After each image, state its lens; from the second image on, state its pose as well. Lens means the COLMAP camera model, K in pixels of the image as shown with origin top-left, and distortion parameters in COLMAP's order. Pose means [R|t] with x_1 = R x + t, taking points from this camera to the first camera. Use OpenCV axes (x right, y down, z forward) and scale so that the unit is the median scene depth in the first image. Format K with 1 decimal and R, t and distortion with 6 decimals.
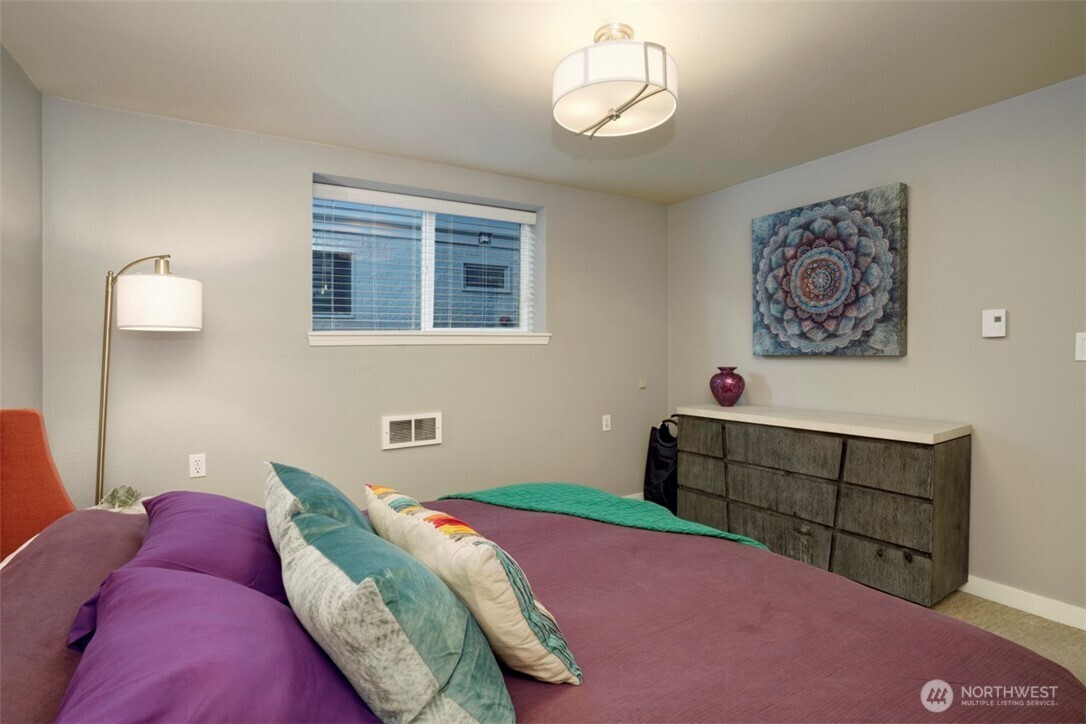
lens RADIAL K [[540.8, 0, 541.1], [0, 540.8, 366.4], [0, 0, 1]] dist [-0.000936, 0.000070]
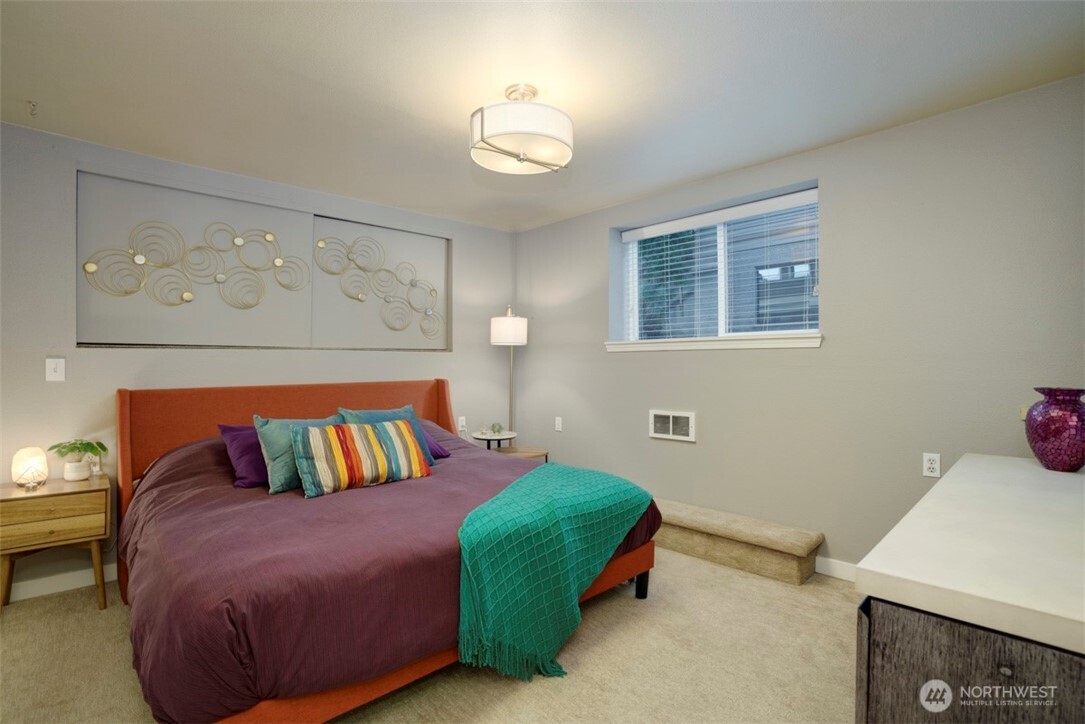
lens RADIAL K [[501.5, 0, 541.9], [0, 501.5, 357.1], [0, 0, 1]] dist [0.000442, 0.000014]
pose [[0.226410, 0.002662, -0.974029, 0.726118], [-0.019195, 0.999814, -0.001730, -0.018872], [0.973843, 0.019089, 0.226419, 0.479311]]
